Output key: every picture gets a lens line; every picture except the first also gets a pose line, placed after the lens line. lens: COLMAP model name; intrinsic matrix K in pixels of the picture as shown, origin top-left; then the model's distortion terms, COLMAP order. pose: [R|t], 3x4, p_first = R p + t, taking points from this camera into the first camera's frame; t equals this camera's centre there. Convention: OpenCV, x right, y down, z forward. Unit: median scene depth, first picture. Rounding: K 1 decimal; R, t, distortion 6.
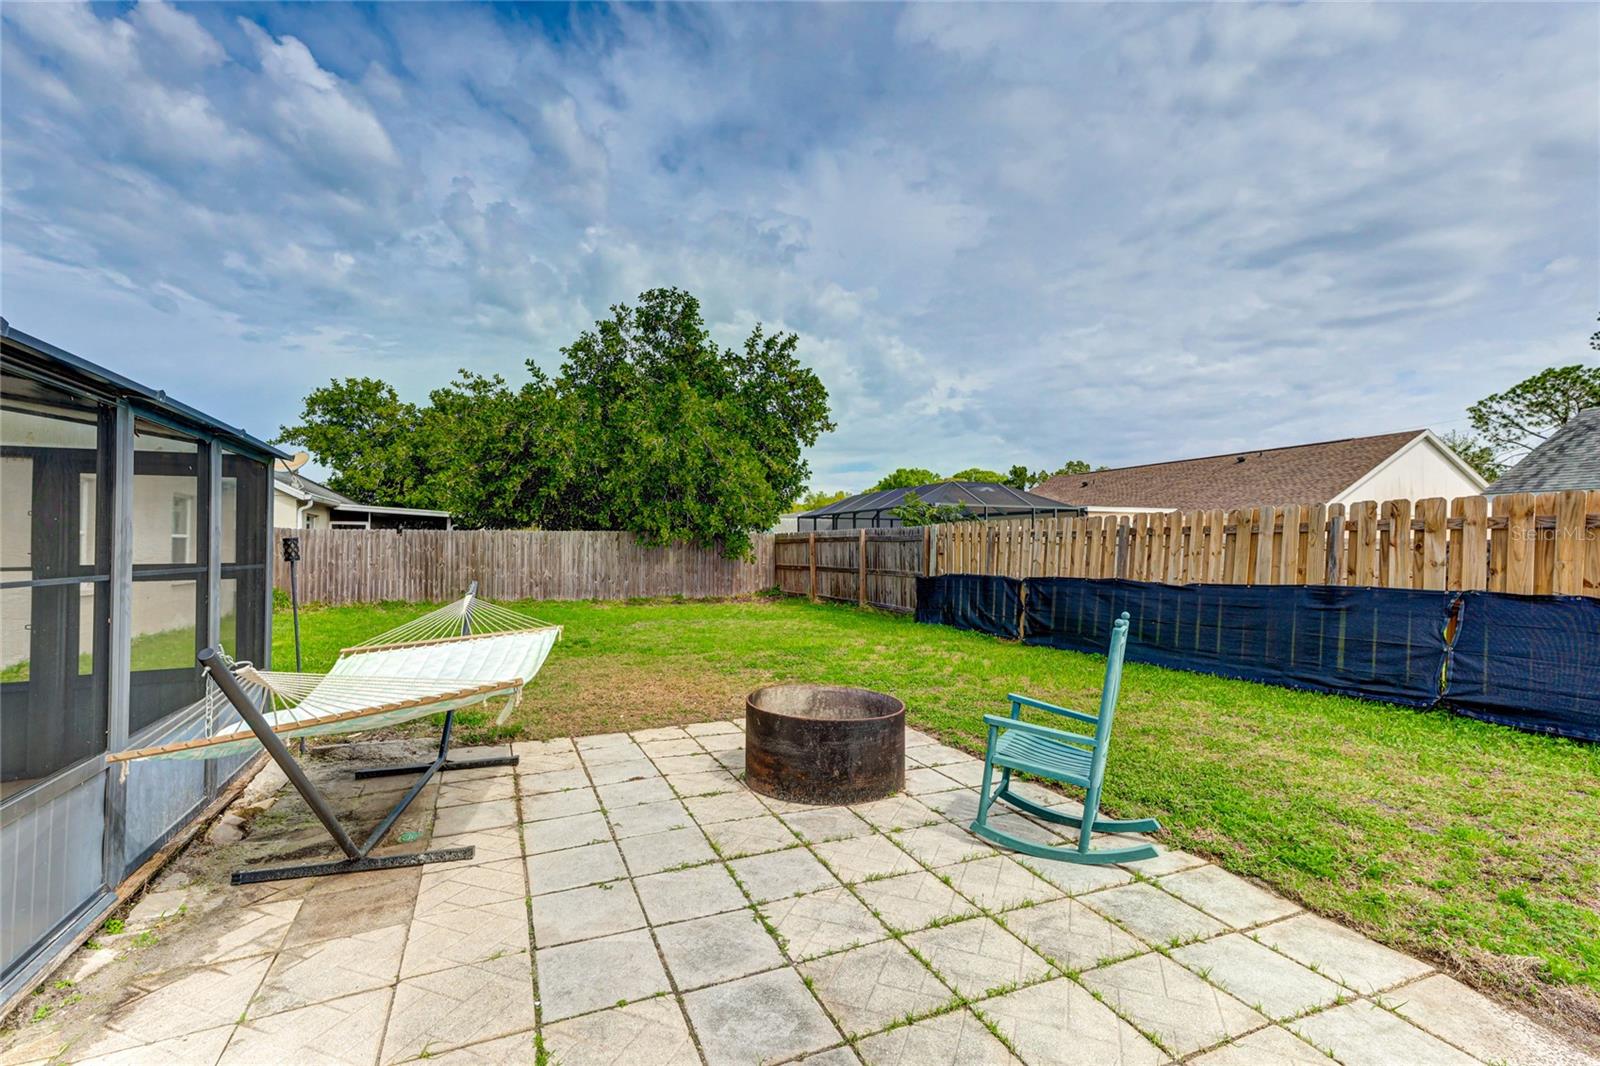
lens RADIAL K [[695.3, 0, 786.3], [0, 695.3, 533.5], [0, 0, 1]] dist [0.022916, 0.000428]
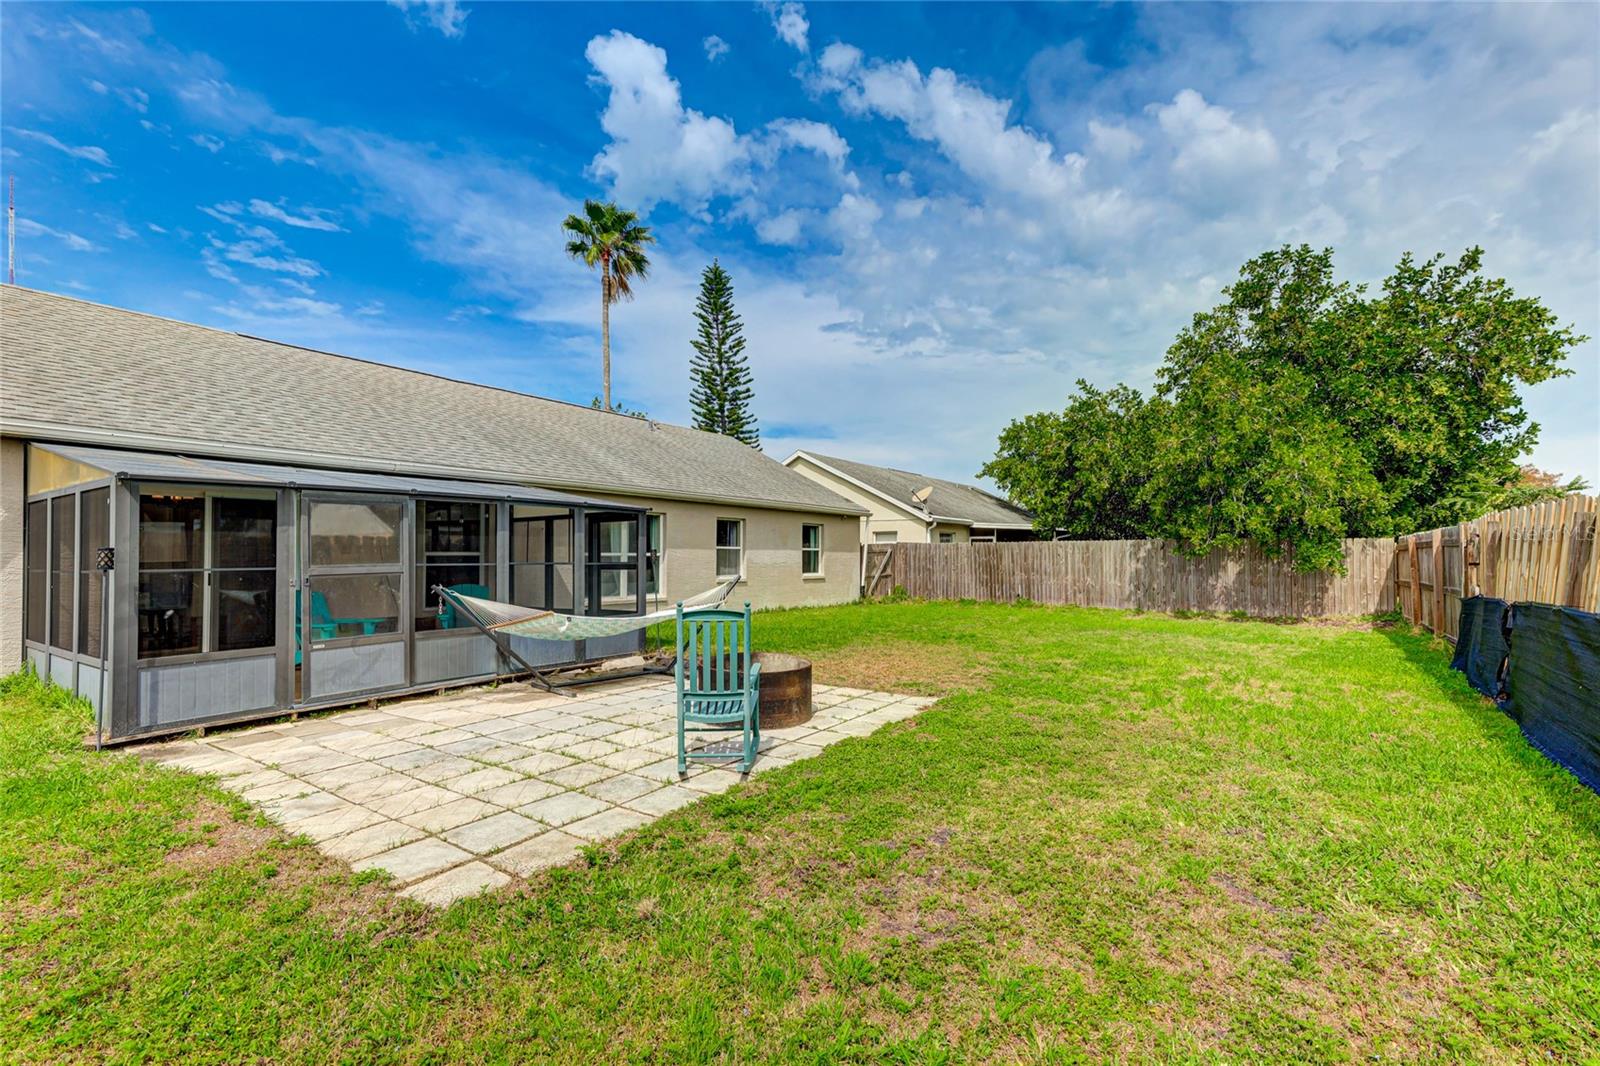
lens RADIAL K [[695.3, 0, 805.2], [0, 695.3, 544.0], [0, 0, 1]] dist [0.022916, 0.000428]
pose [[0.554433, -0.017320, -0.832048, 0.280068], [0.016657, 0.999814, -0.009713, 0.003869], [0.832061, -0.008475, 0.554619, 0.068050]]
